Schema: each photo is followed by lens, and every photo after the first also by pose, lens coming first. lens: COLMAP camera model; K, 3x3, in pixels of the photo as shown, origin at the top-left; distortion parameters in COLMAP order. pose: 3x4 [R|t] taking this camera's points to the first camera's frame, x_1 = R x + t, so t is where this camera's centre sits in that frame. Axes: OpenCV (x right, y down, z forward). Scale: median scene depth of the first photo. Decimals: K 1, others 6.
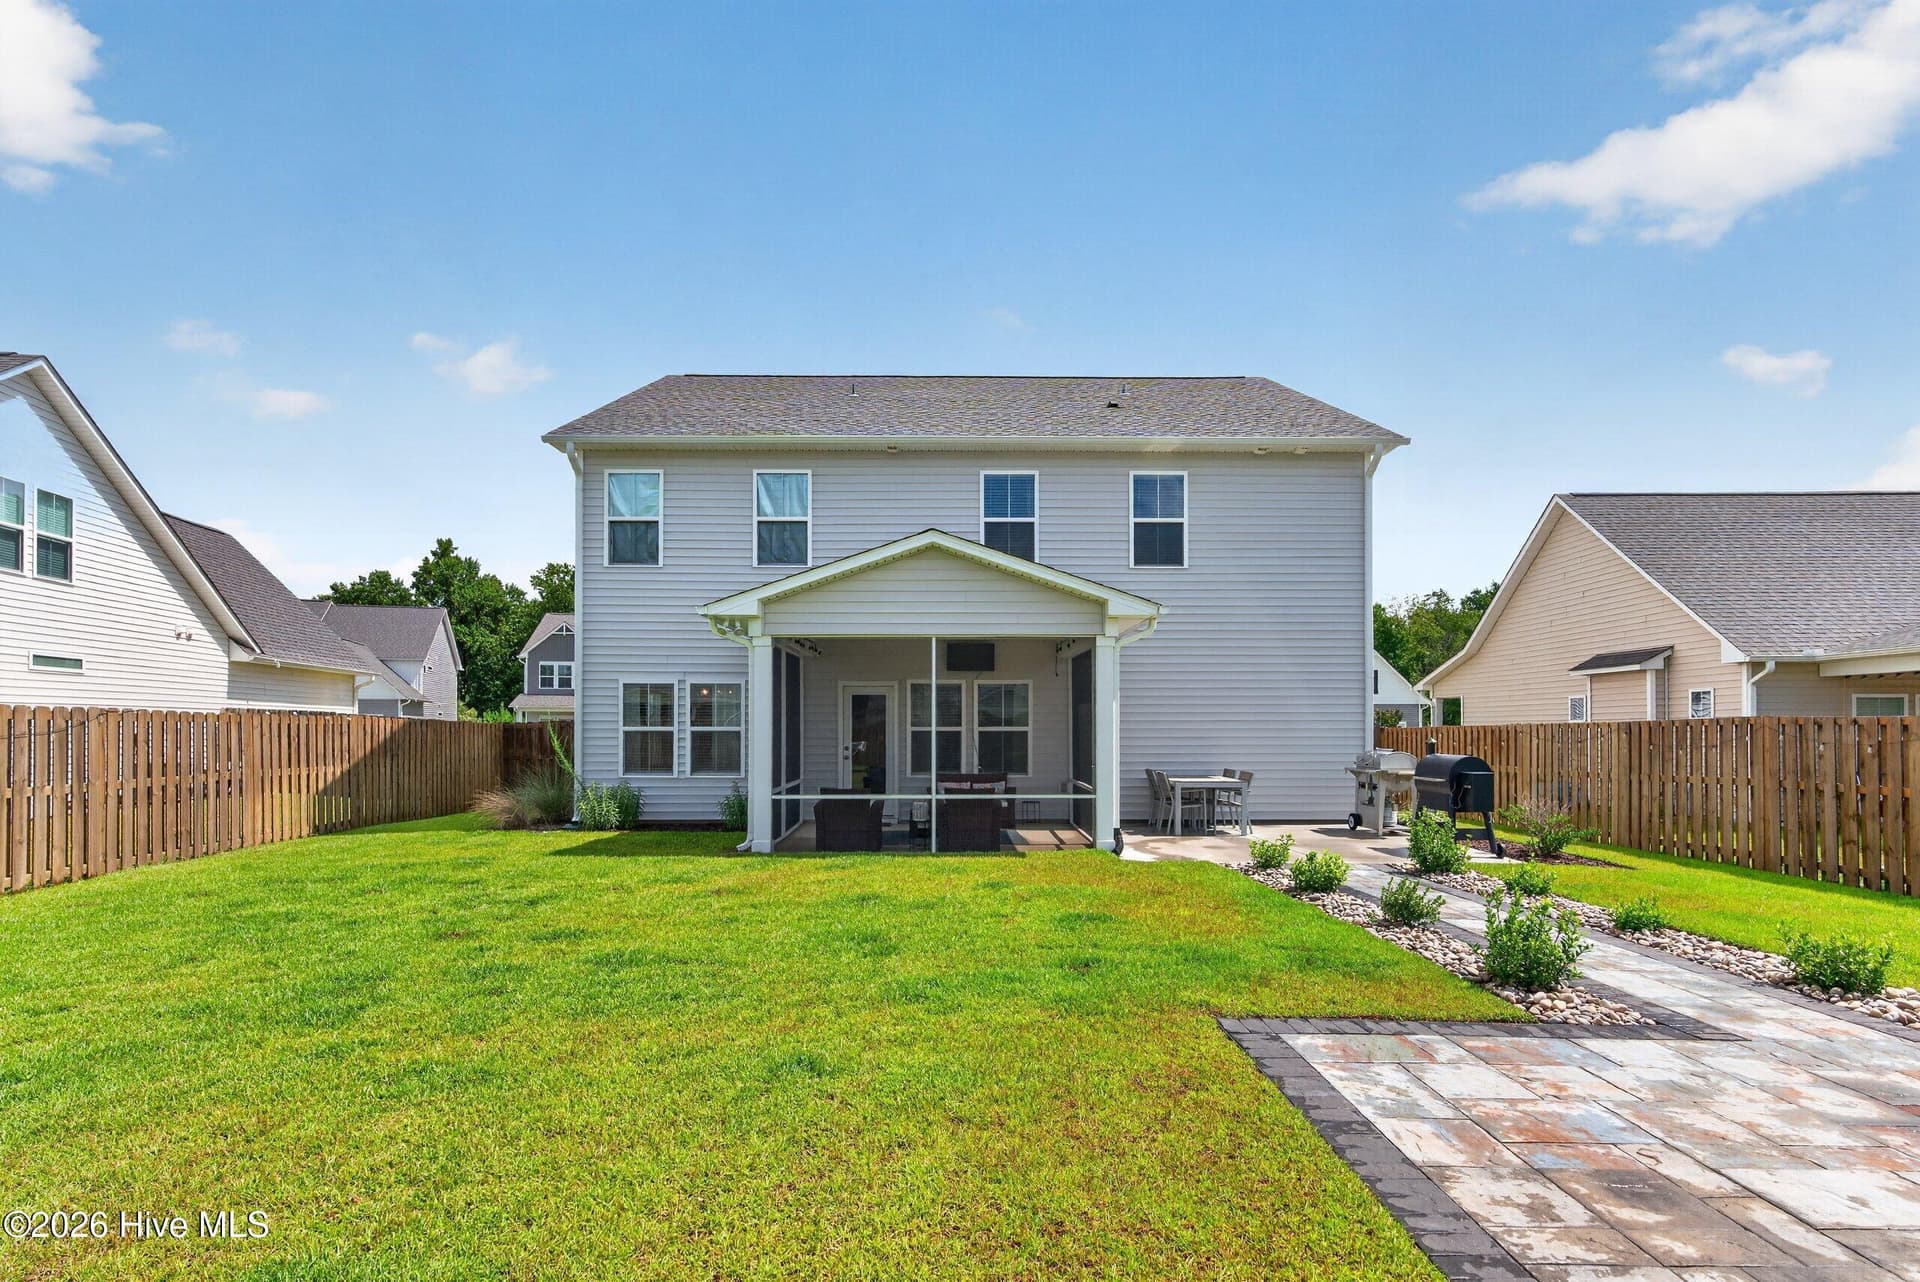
lens RADIAL K [[957.1, 0, 939.3], [0, 957.1, 735.5], [0, 0, 1]] dist [0.000761, -0.001202]
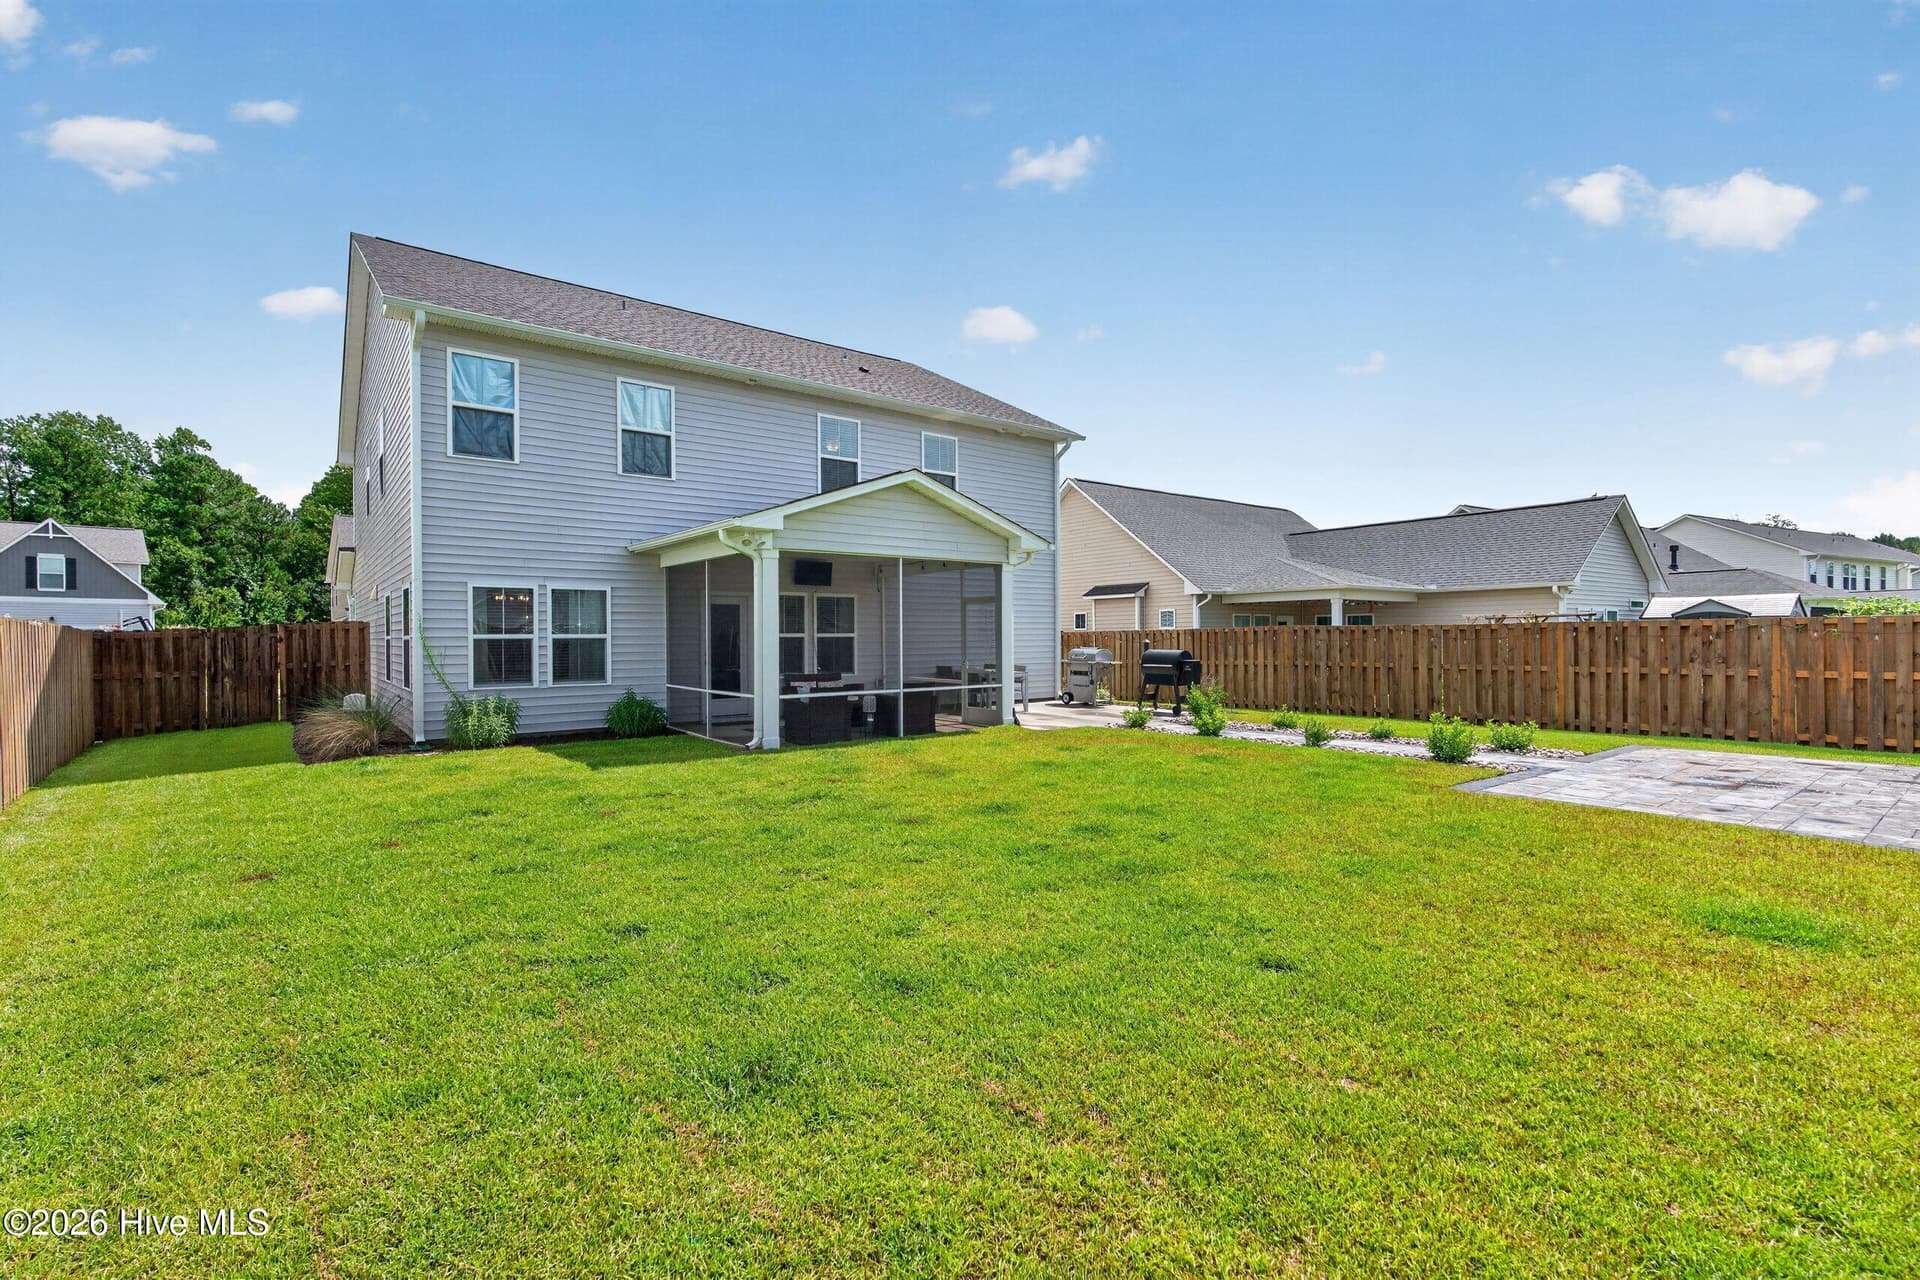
lens RADIAL K [[845.5, 0, 967.8], [0, 845.5, 639.6], [0, 0, 1]] dist [-0.001300, 0.000296]
pose [[0.795123, -0.007001, 0.606408, -0.441032], [0.010482, 0.999943, -0.002199, 0.002411], [-0.606358, 0.008105, 0.795150, 0.077038]]
